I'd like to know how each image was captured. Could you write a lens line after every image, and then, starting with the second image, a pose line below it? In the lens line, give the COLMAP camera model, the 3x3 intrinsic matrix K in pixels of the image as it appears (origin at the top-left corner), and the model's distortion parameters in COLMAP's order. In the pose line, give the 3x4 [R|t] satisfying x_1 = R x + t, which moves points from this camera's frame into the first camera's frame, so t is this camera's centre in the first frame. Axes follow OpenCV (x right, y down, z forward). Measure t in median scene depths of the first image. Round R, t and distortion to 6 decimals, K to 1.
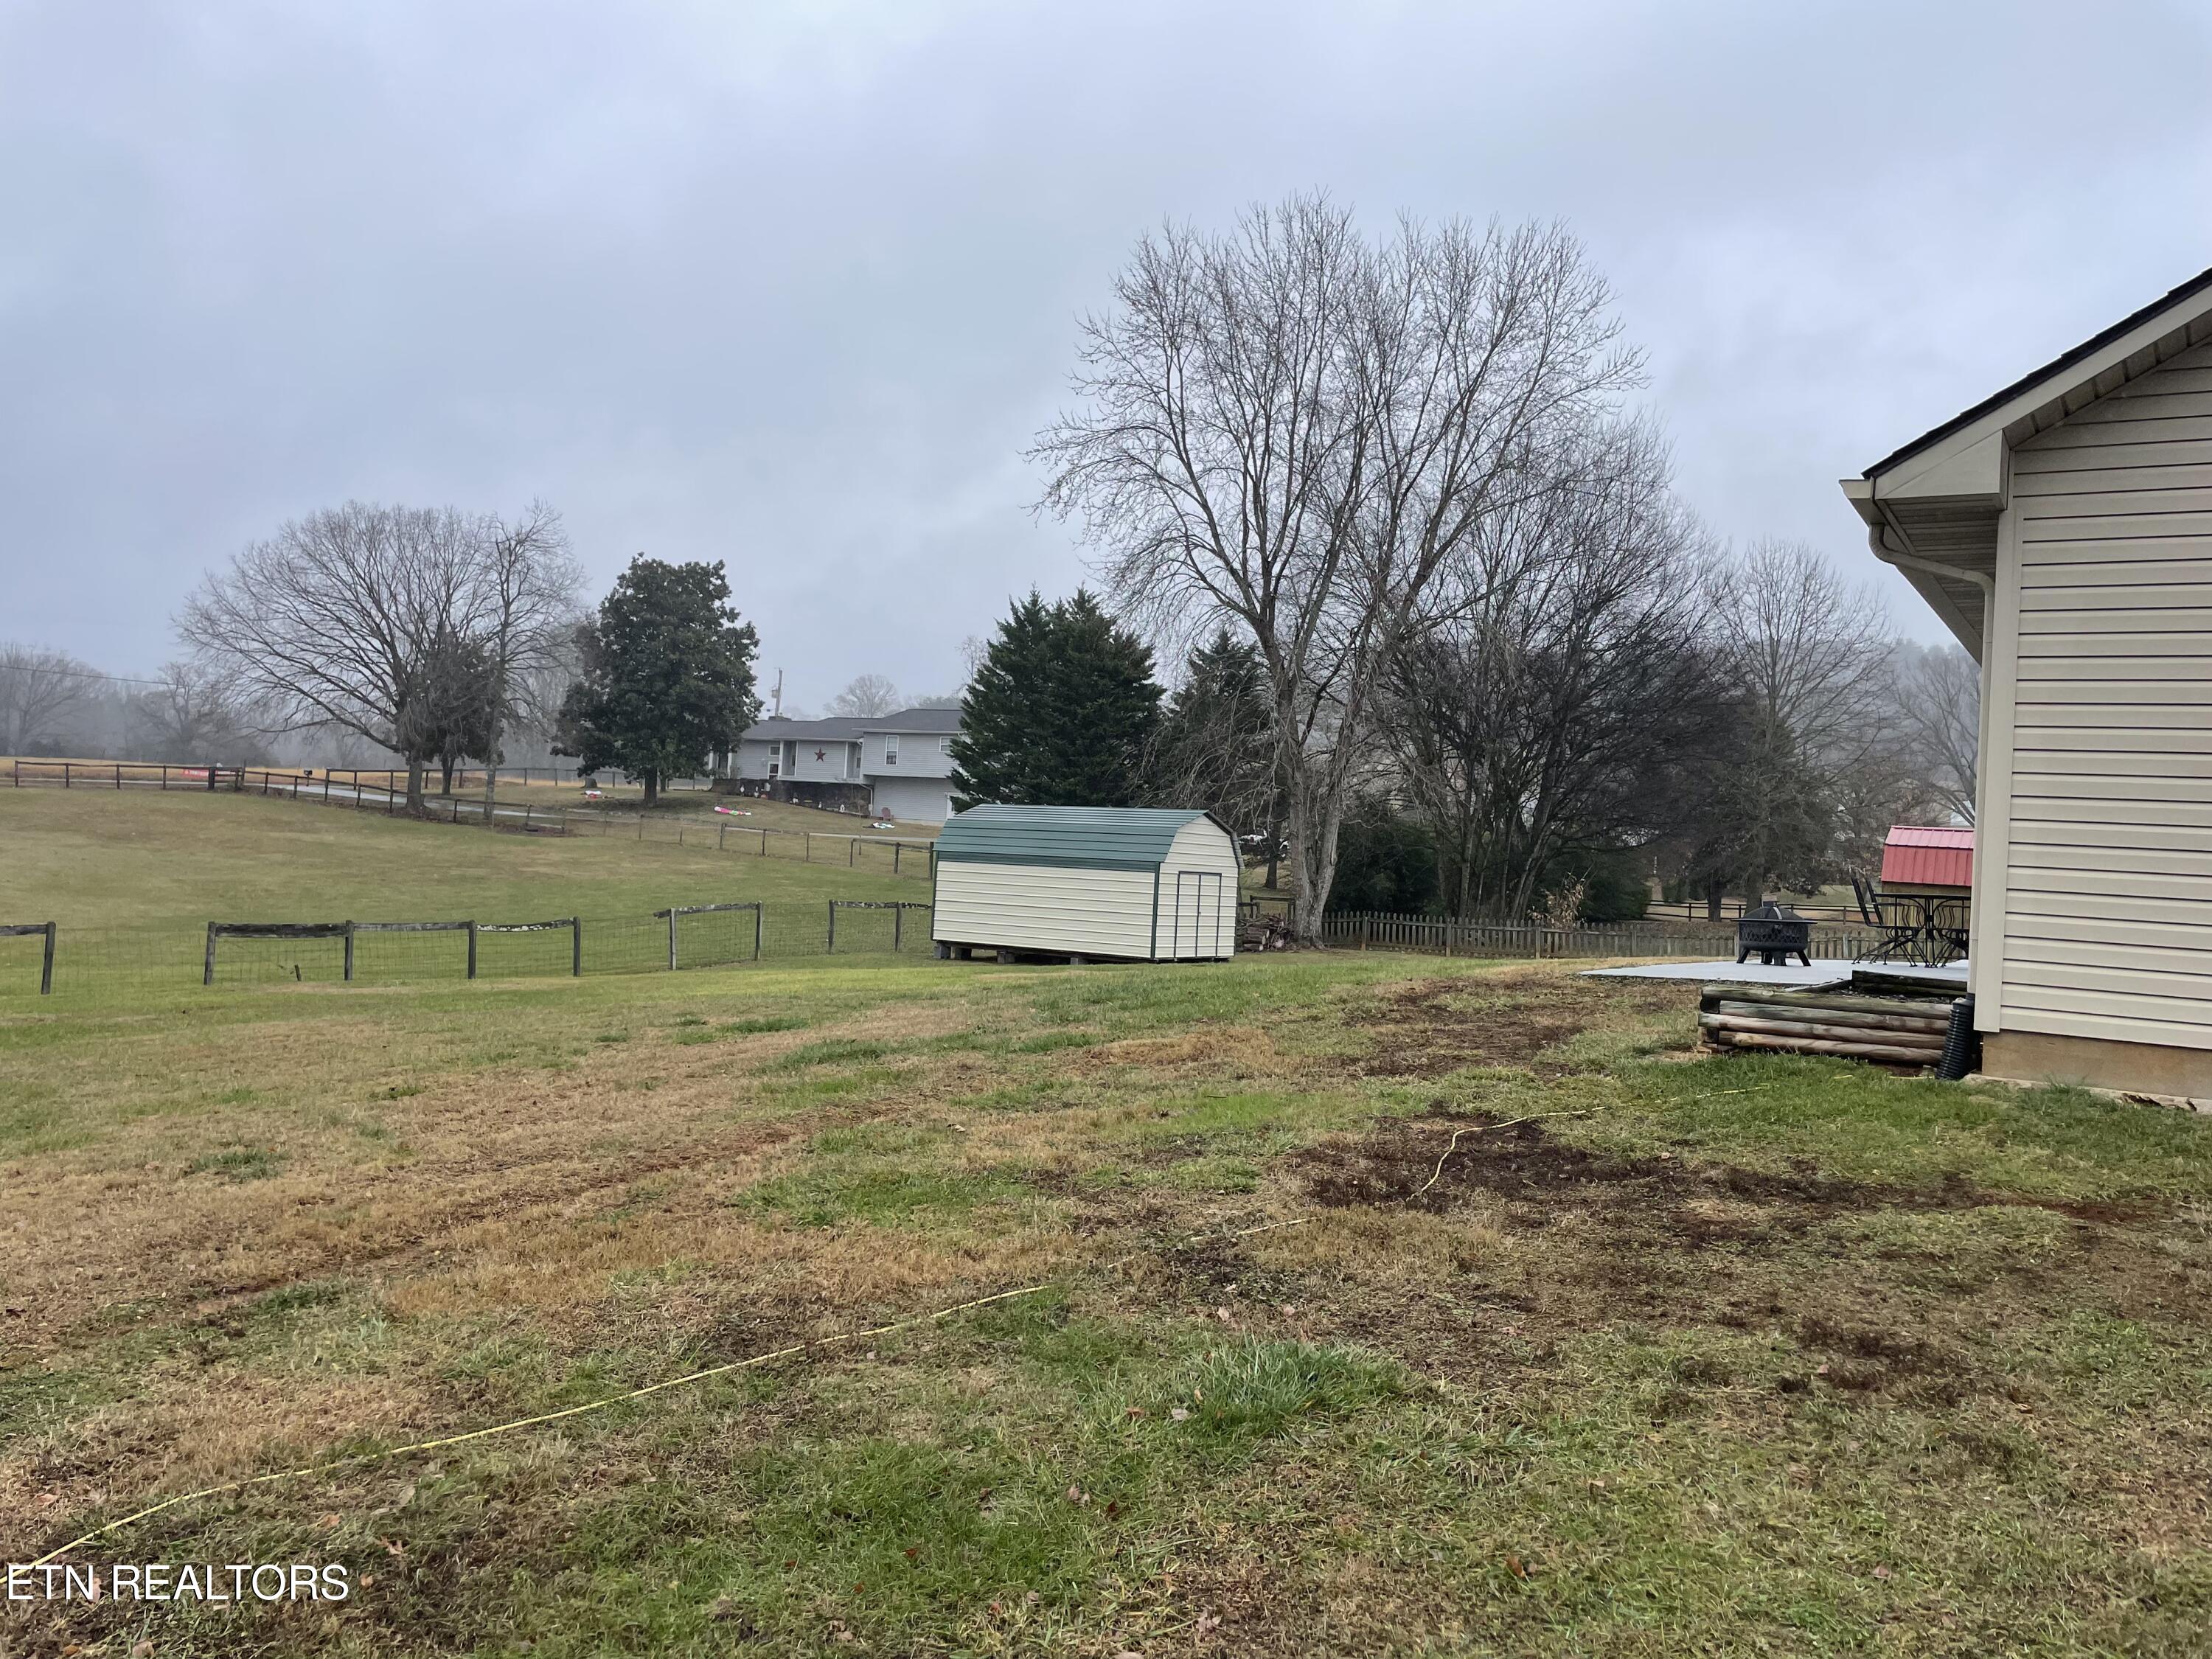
lens RADIAL K [[1702.3, 0, 1107.0], [0, 1702.3, 830.7], [0, 0, 1]] dist [0.081021, -0.093765]
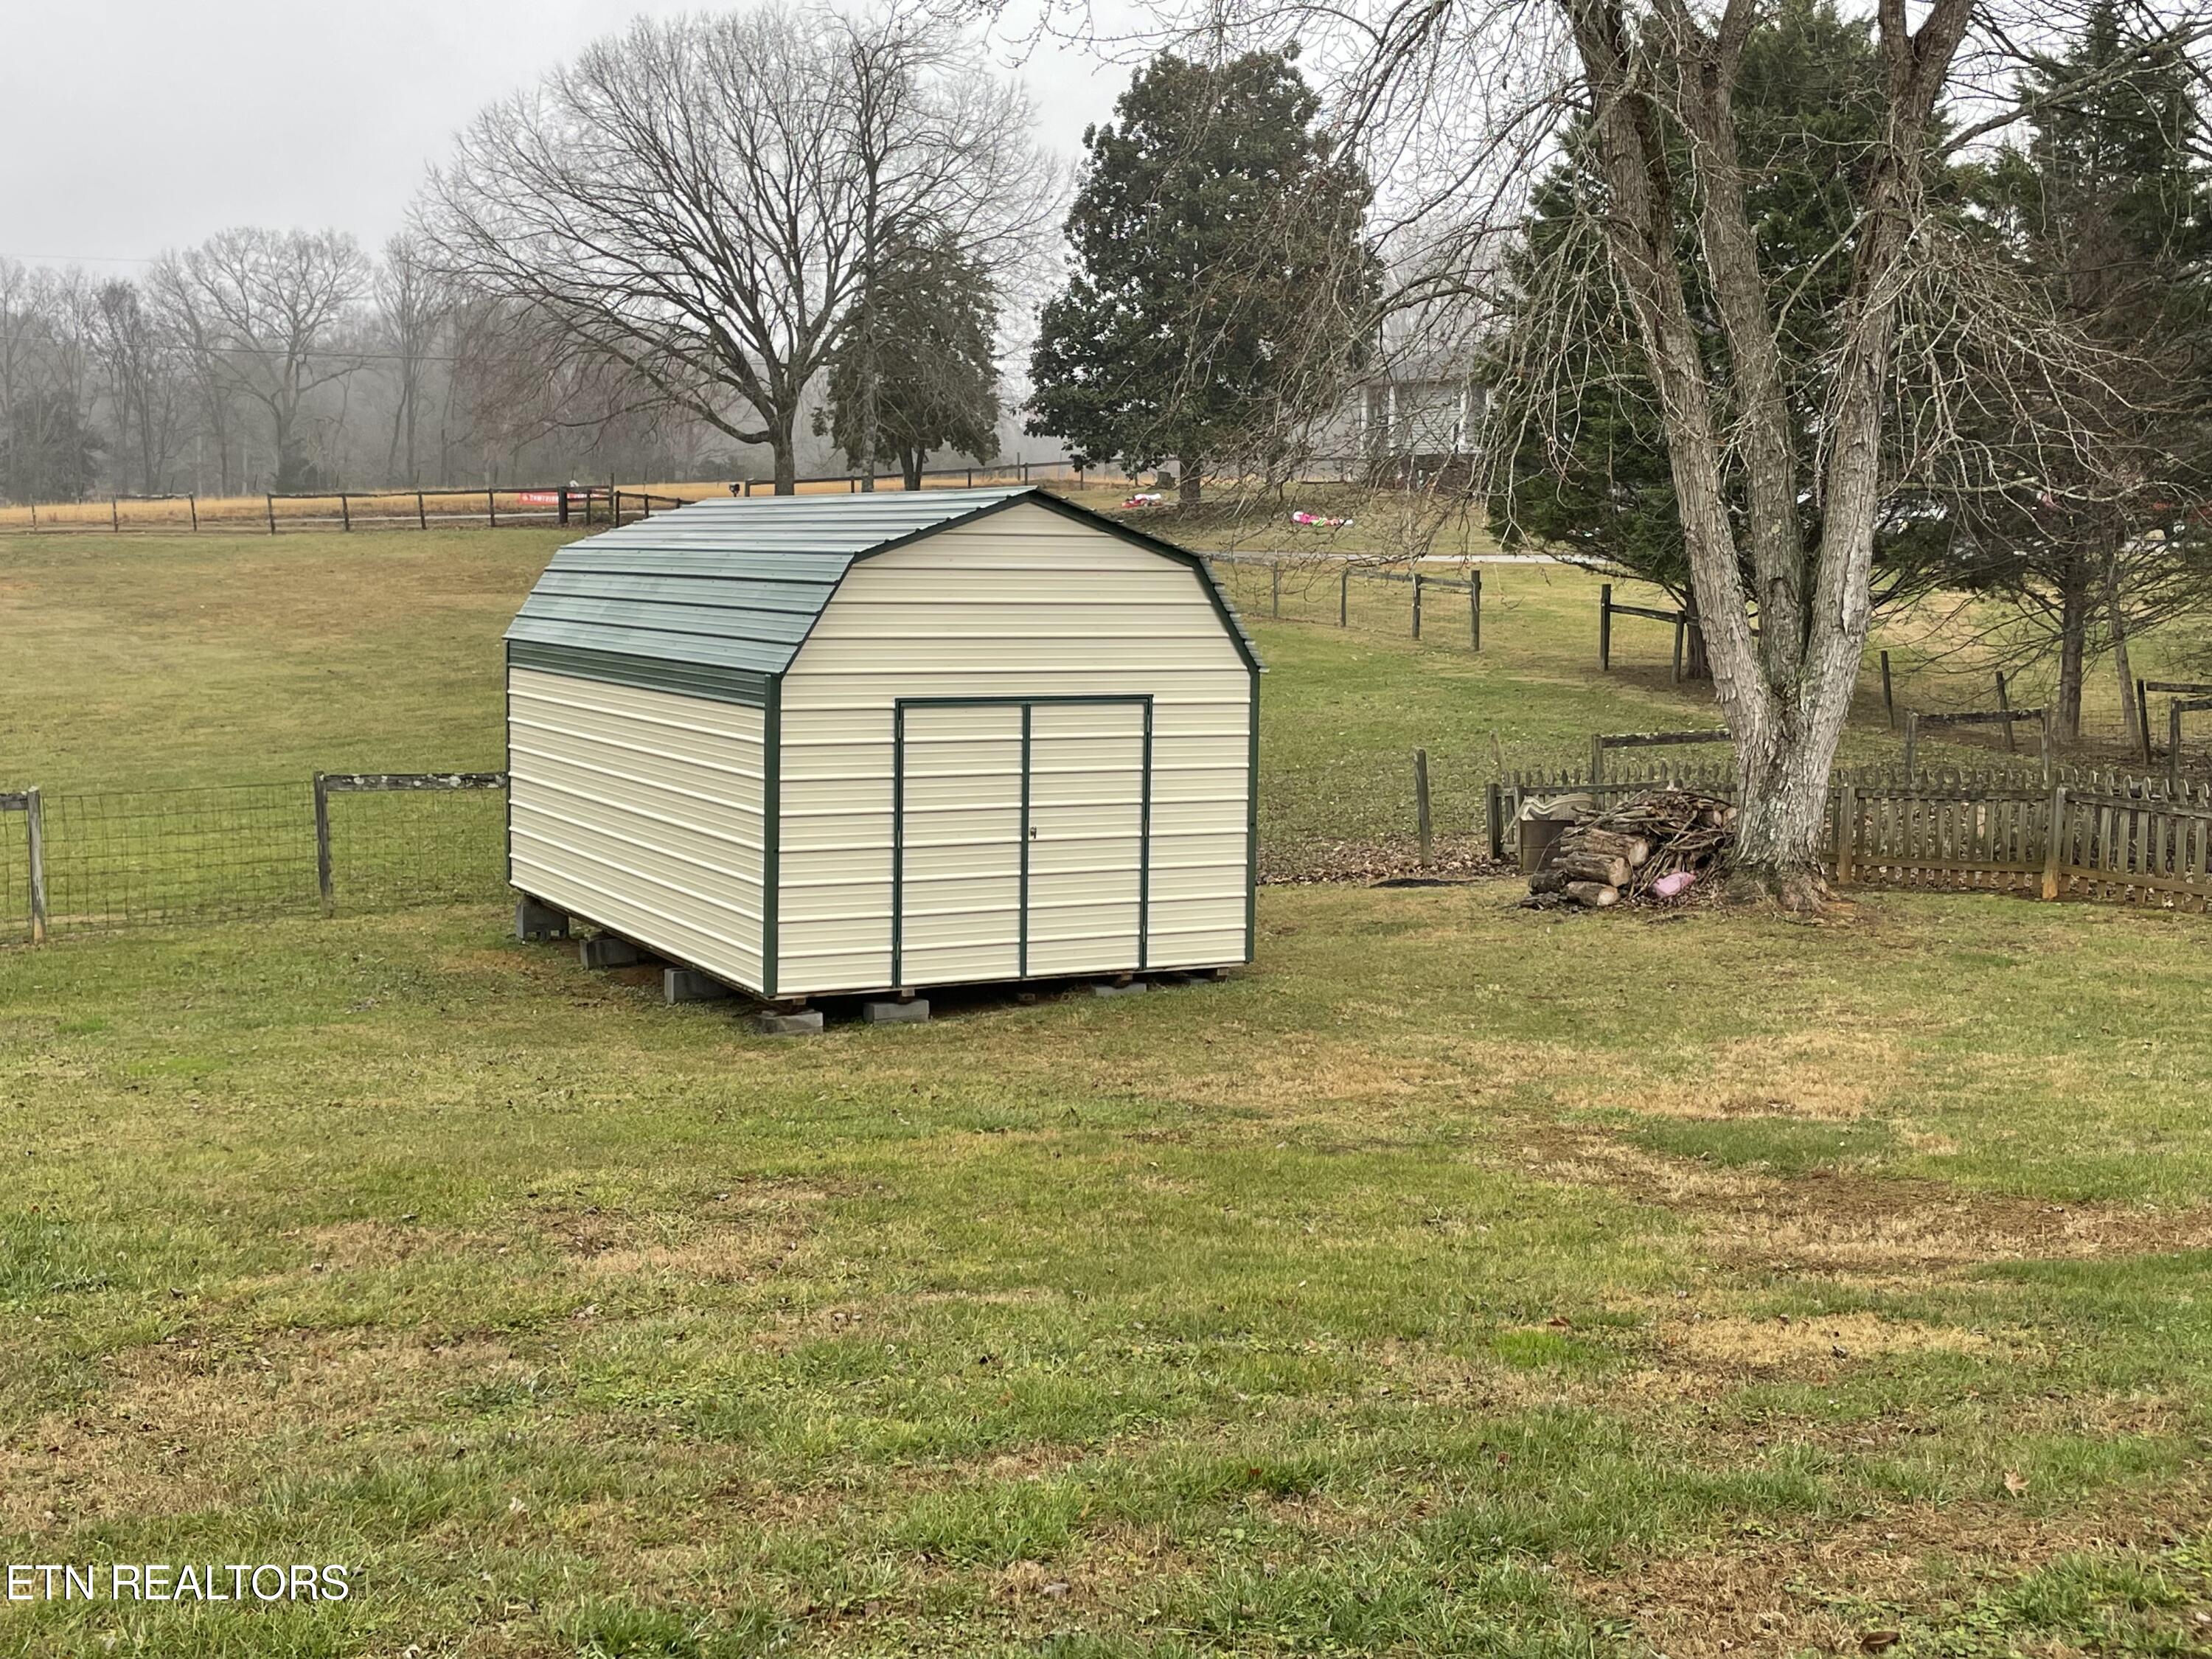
lens RADIAL K [[2573.3, 0, 1104.3], [0, 2573.3, 826.6], [0, 0, 1]] dist [0.079663, 0.000000]
pose [[0.872512, 0.010757, -0.488474, 0.132462], [0.043578, 0.994060, 0.099729, 0.001116], [0.486646, -0.108301, 0.866860, 0.281525]]
